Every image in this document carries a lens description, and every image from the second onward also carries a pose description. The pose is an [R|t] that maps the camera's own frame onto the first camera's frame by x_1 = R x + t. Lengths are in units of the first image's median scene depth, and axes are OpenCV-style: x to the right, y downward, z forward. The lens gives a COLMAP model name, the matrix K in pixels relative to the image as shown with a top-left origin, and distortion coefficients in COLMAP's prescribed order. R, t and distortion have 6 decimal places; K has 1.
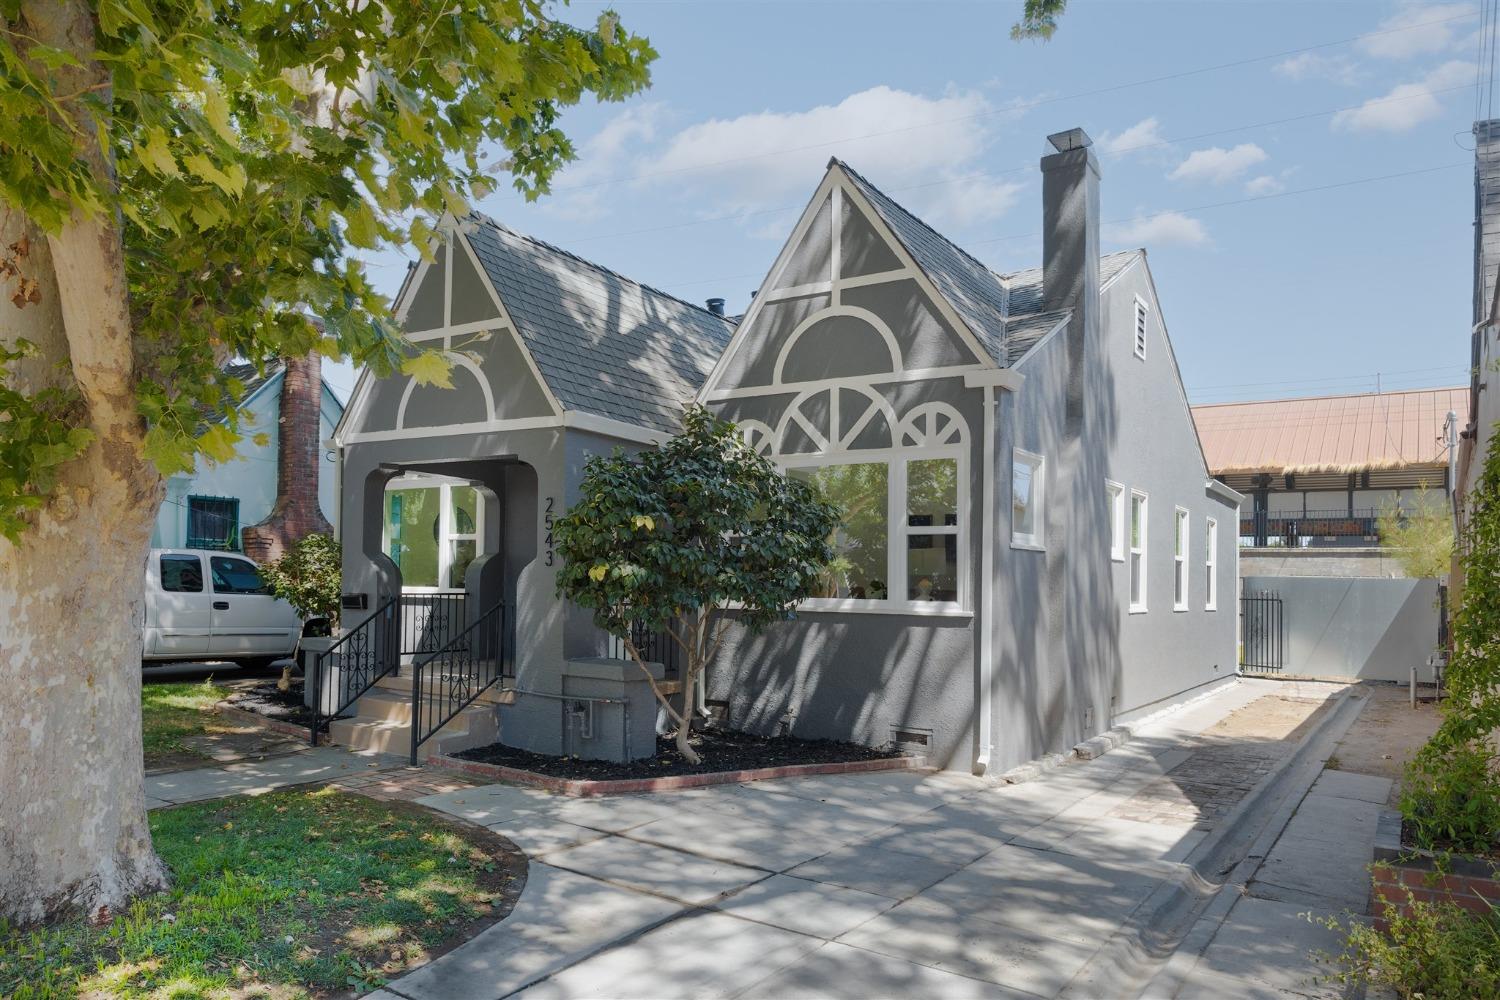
lens RADIAL K [[1073.5, 0, 750.0], [0, 1073.5, 500.0], [0, 0, 1]] dist [-0.003495, -0.000478]
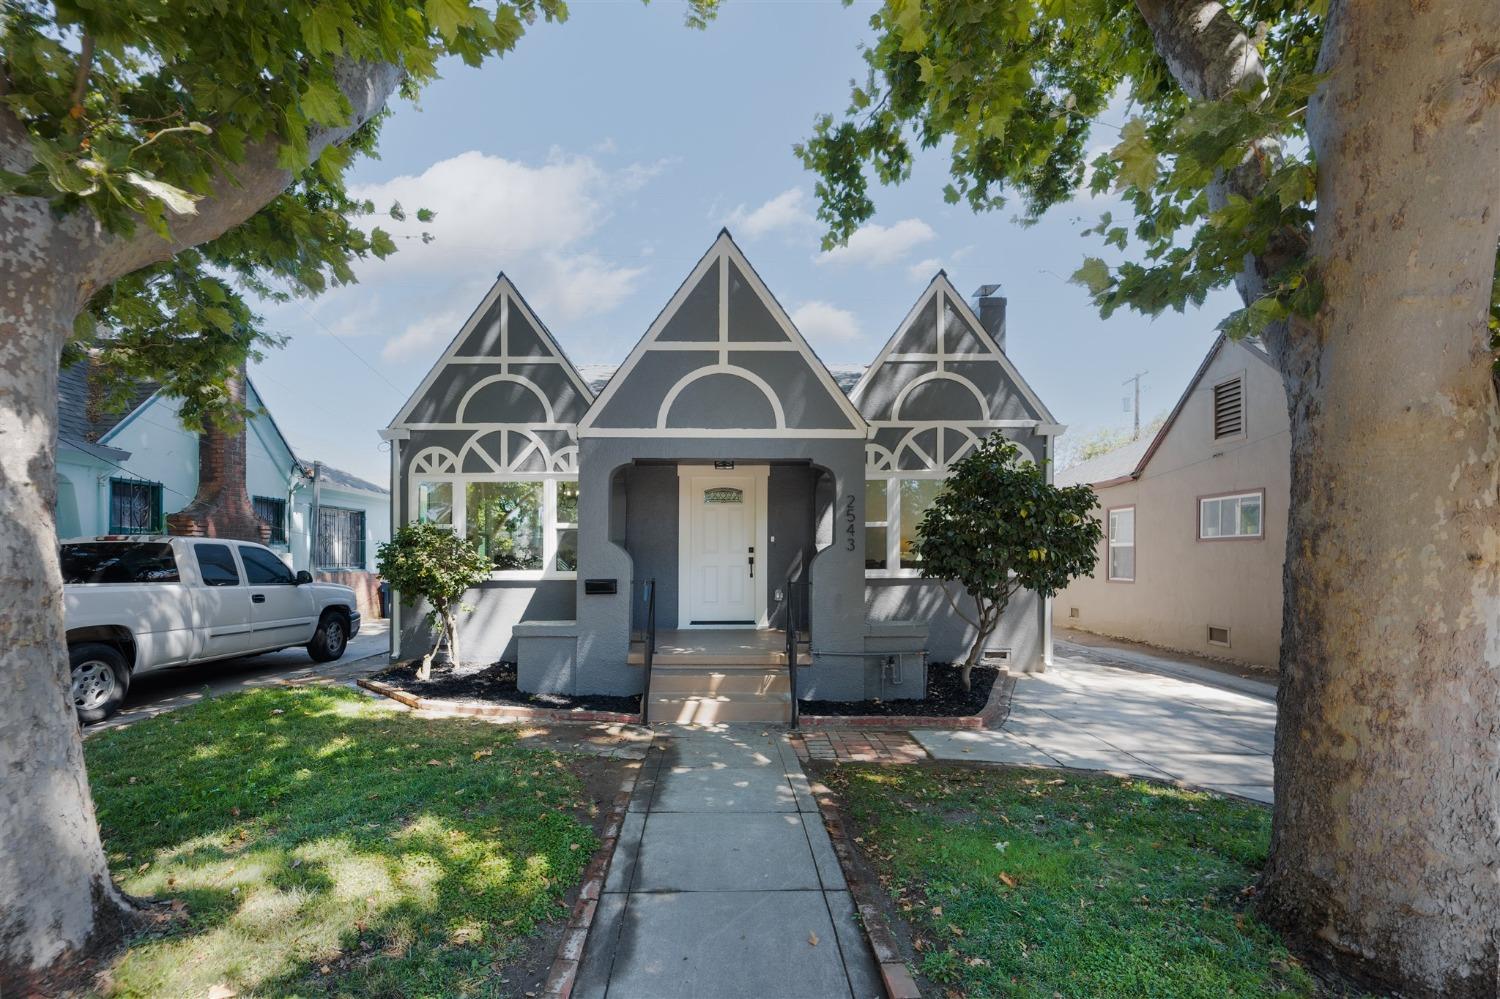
lens RADIAL K [[635.0, 0, 743.4], [0, 635.0, 507.9], [0, 0, 1]] dist [-0.002651, -0.001135]
pose [[0.830361, 0.021461, 0.556812, -0.614457], [-0.024707, 0.999693, -0.001686, 0.014303], [-0.556677, -0.012357, 0.830637, 0.415373]]
